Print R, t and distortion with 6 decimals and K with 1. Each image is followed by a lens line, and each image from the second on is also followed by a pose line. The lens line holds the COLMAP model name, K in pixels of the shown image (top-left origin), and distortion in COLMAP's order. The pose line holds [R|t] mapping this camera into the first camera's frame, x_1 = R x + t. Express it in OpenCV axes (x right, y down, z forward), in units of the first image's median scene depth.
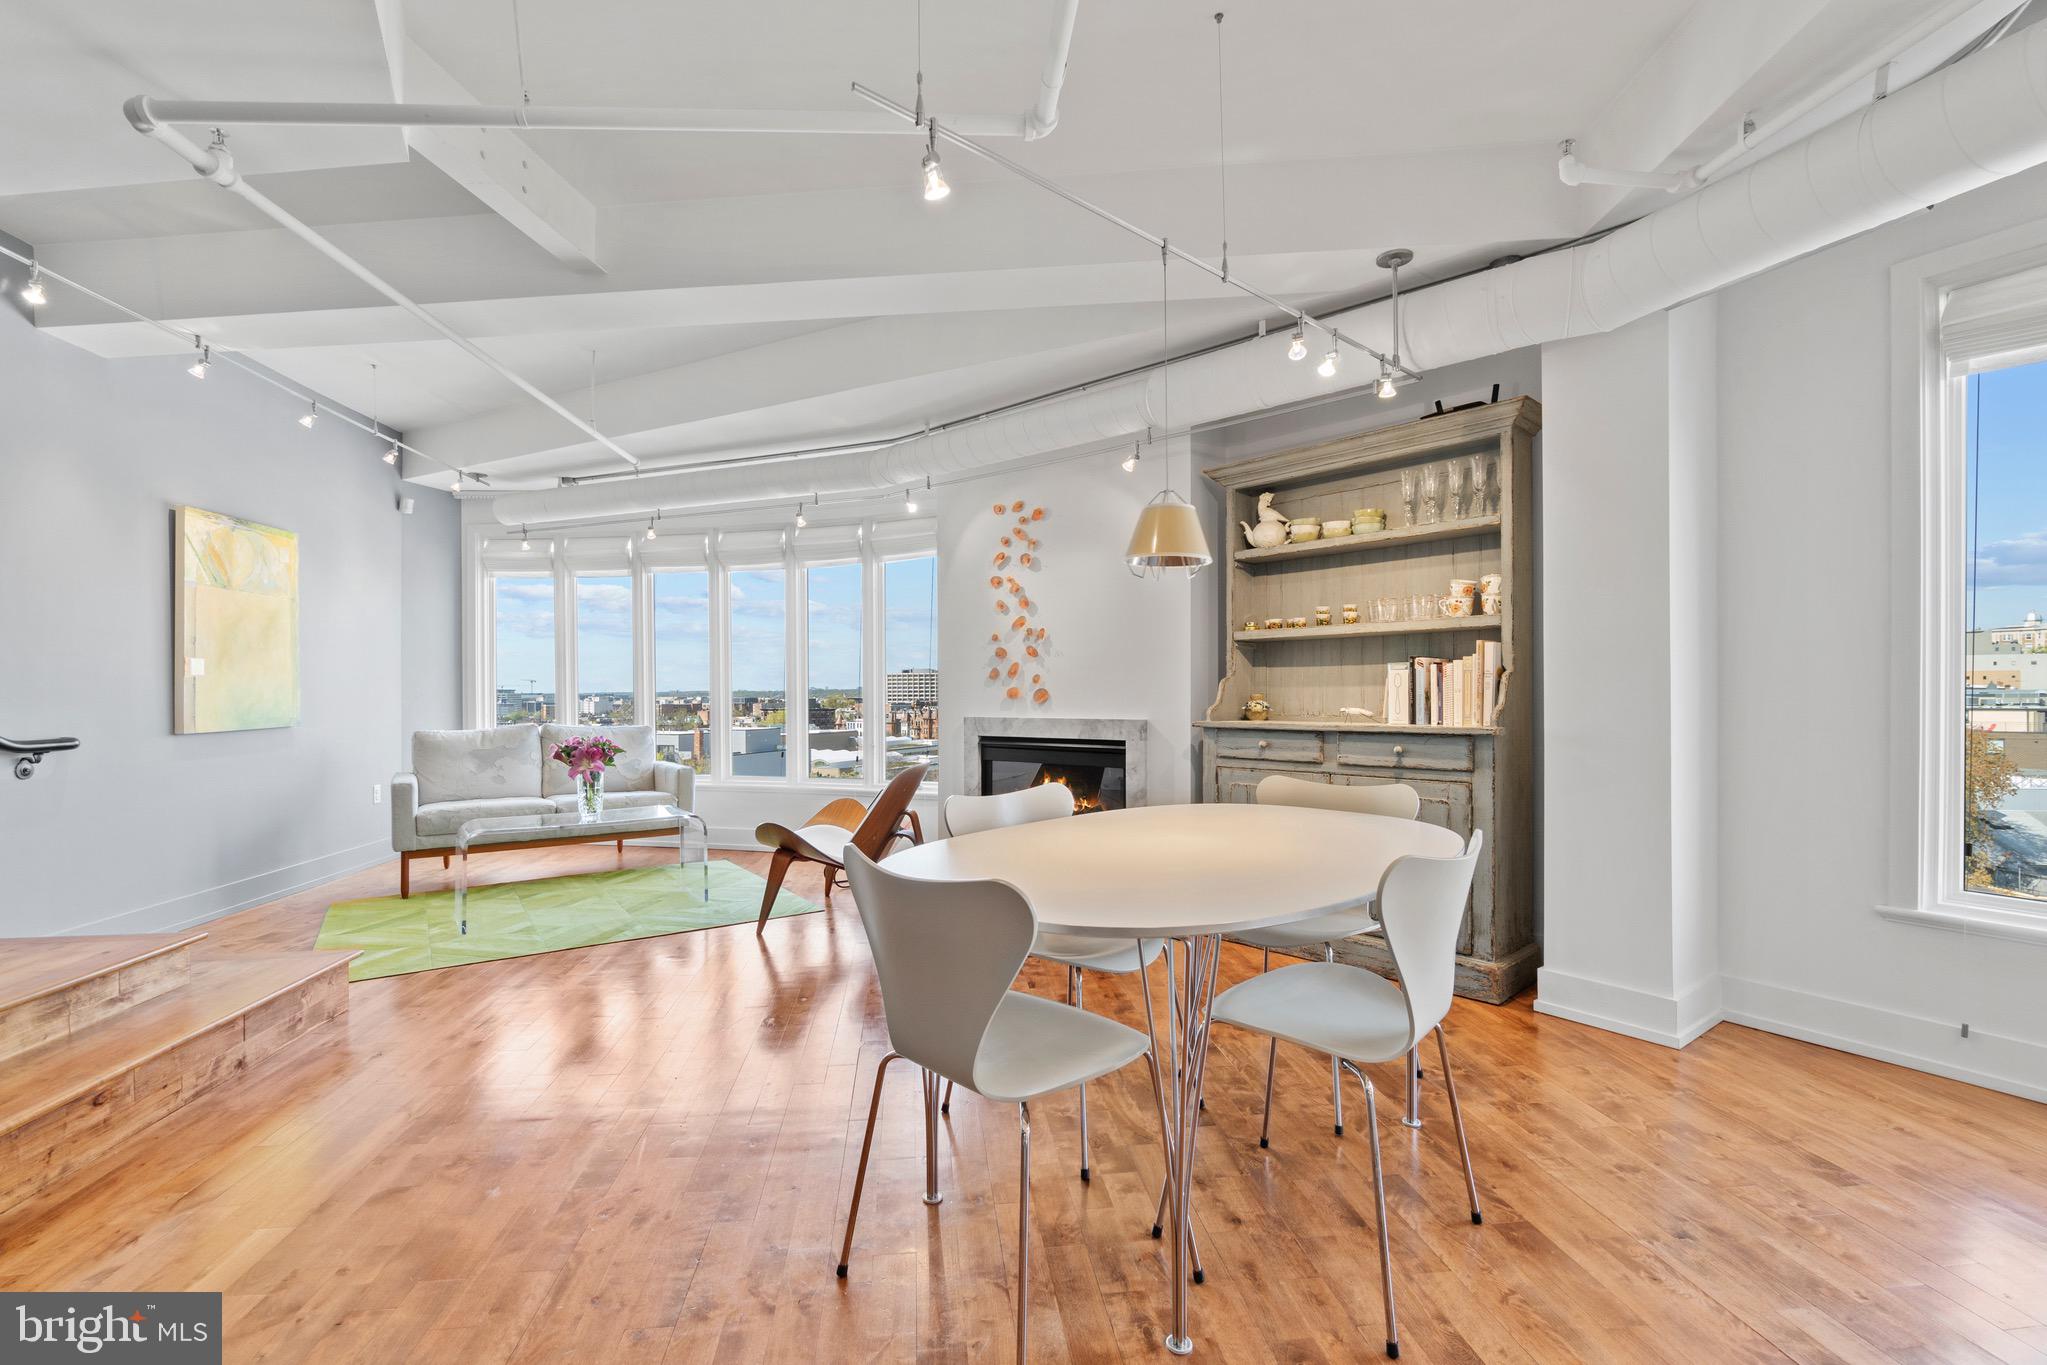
lens RADIAL K [[886.6, 0, 1023.4], [0, 886.6, 699.4], [0, 0, 1]] dist [-0.003518, 0.000268]
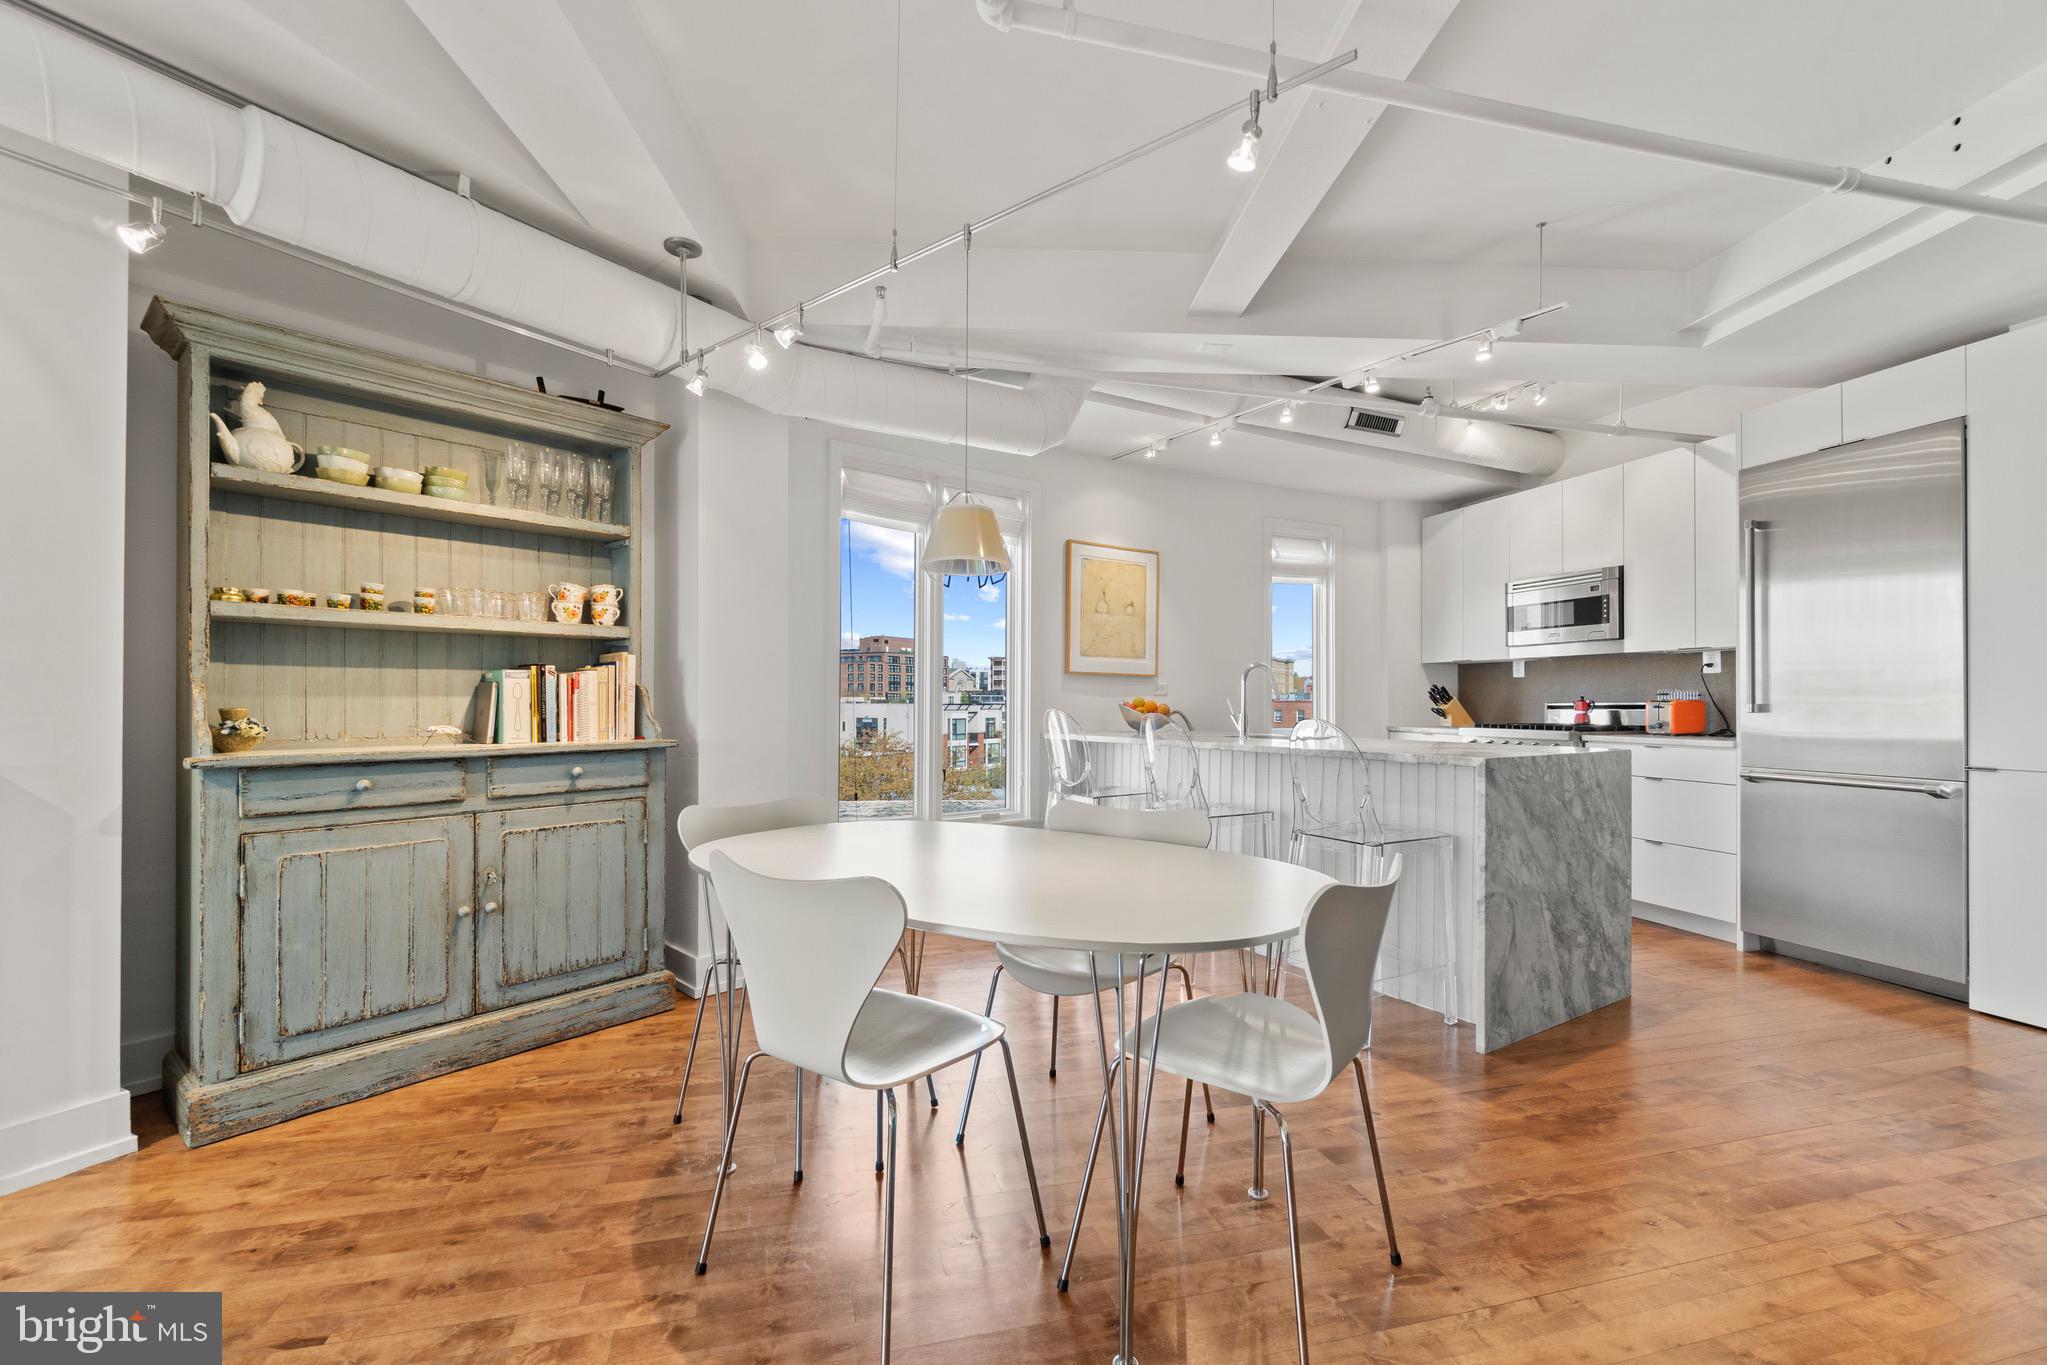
lens RADIAL K [[886.6, 0, 1018.0], [0, 886.6, 696.7], [0, 0, 1]] dist [-0.003518, 0.000268]
pose [[-0.146952, 0.008159, 0.989110, -0.411107], [0.005087, 0.999959, -0.007493, -0.006704], [-0.989131, 0.003931, -0.146987, 0.569390]]
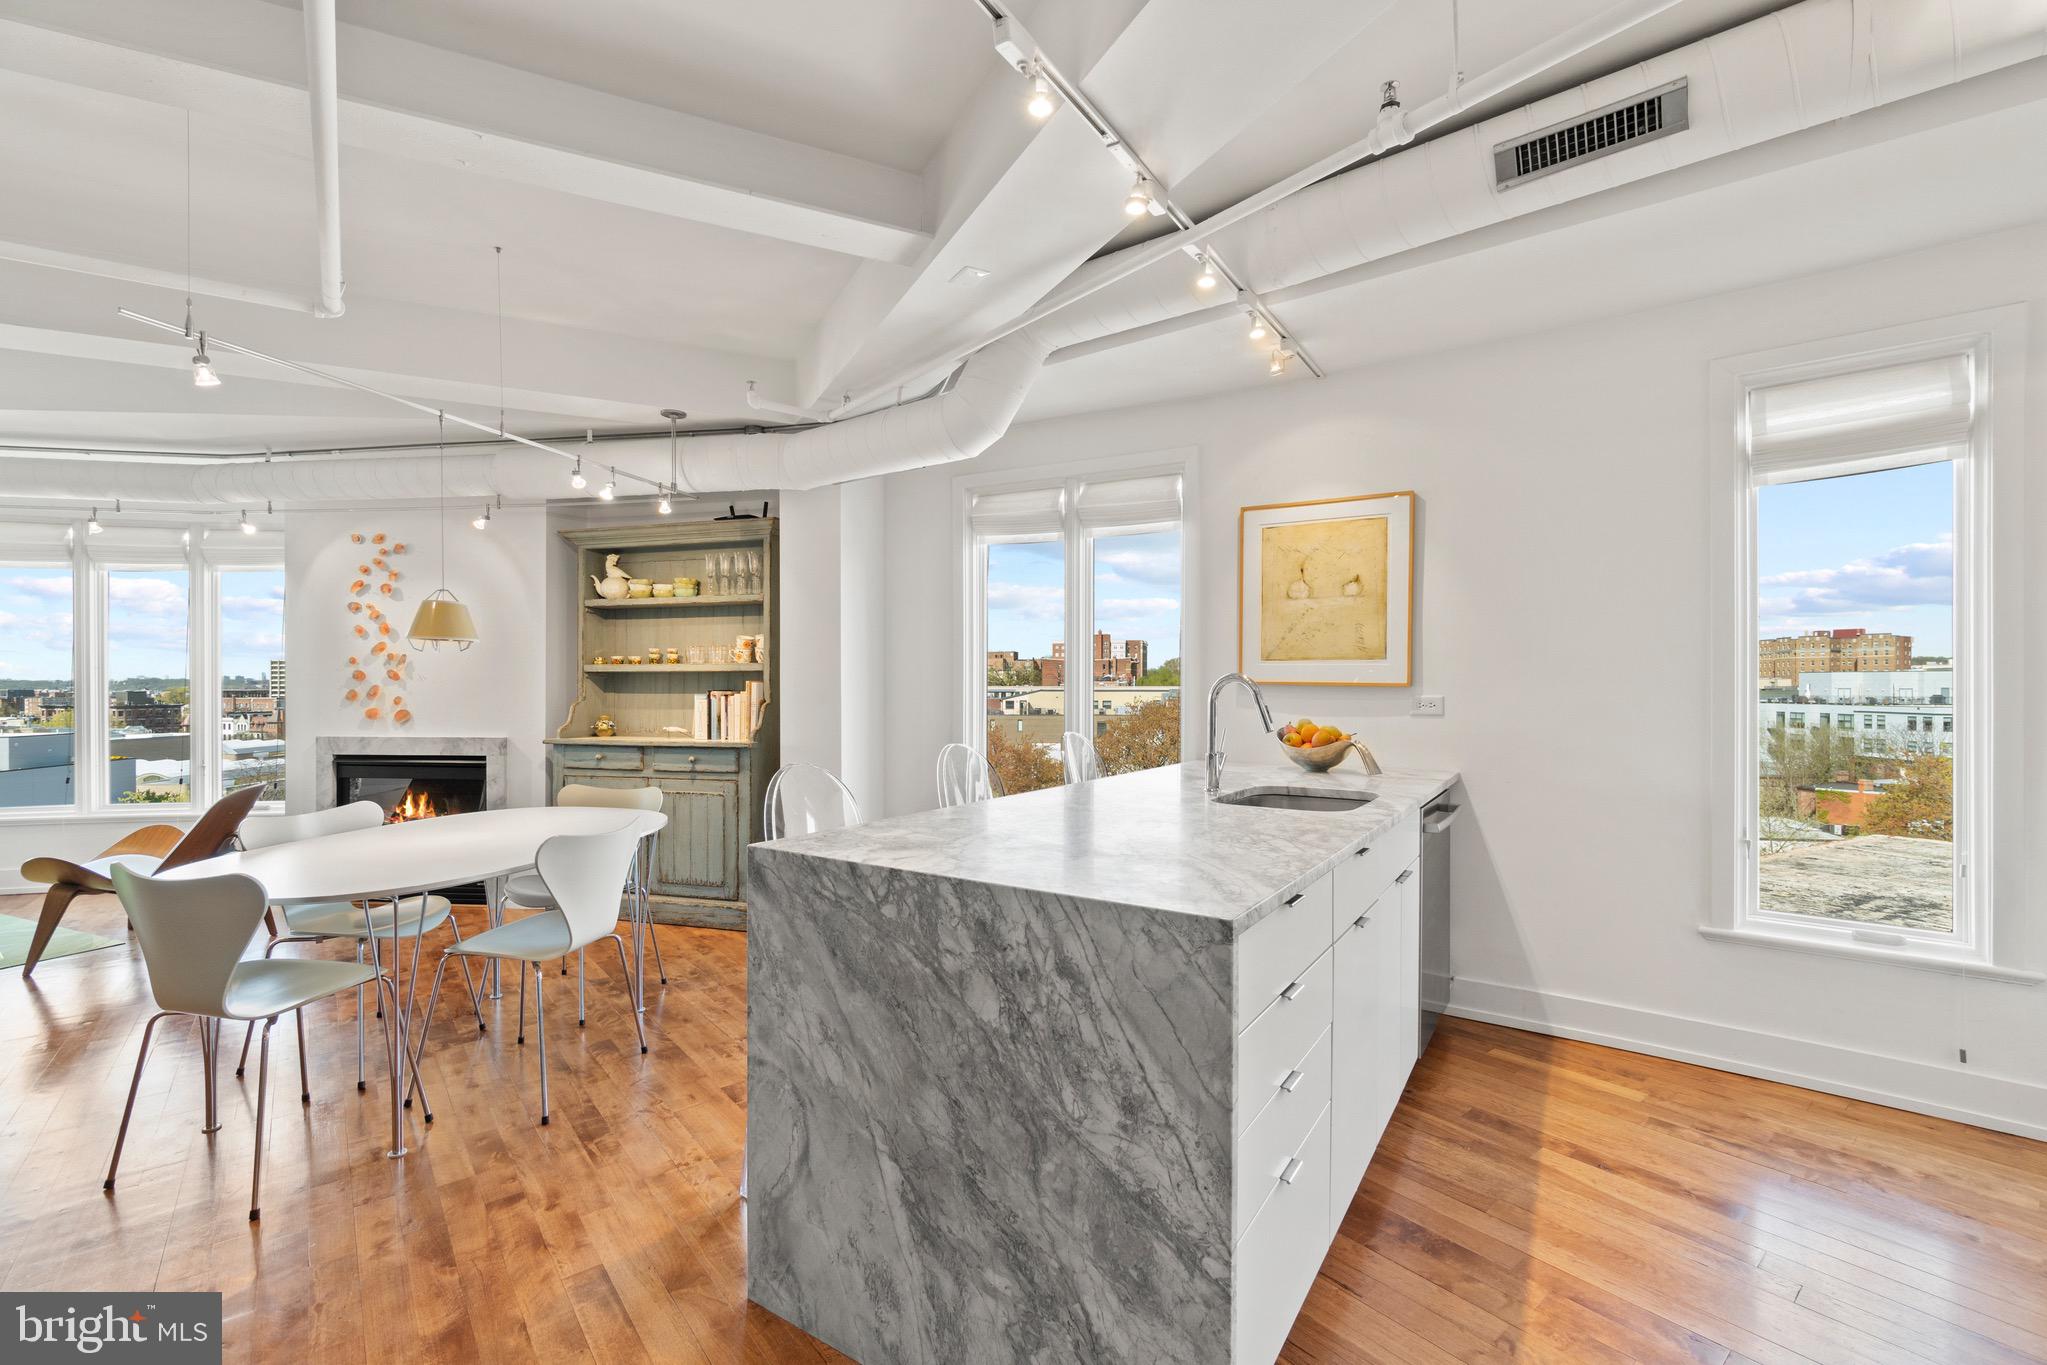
lens RADIAL K [[886.6, 0, 1030.5], [0, 886.6, 688.7], [0, 0, 1]] dist [-0.003518, 0.000268]
pose [[0.850205, 0.002487, 0.526446, 0.117975], [-0.000966, 0.999995, -0.003165, -0.040418], [-0.526451, 0.002182, 0.850202, -0.370862]]
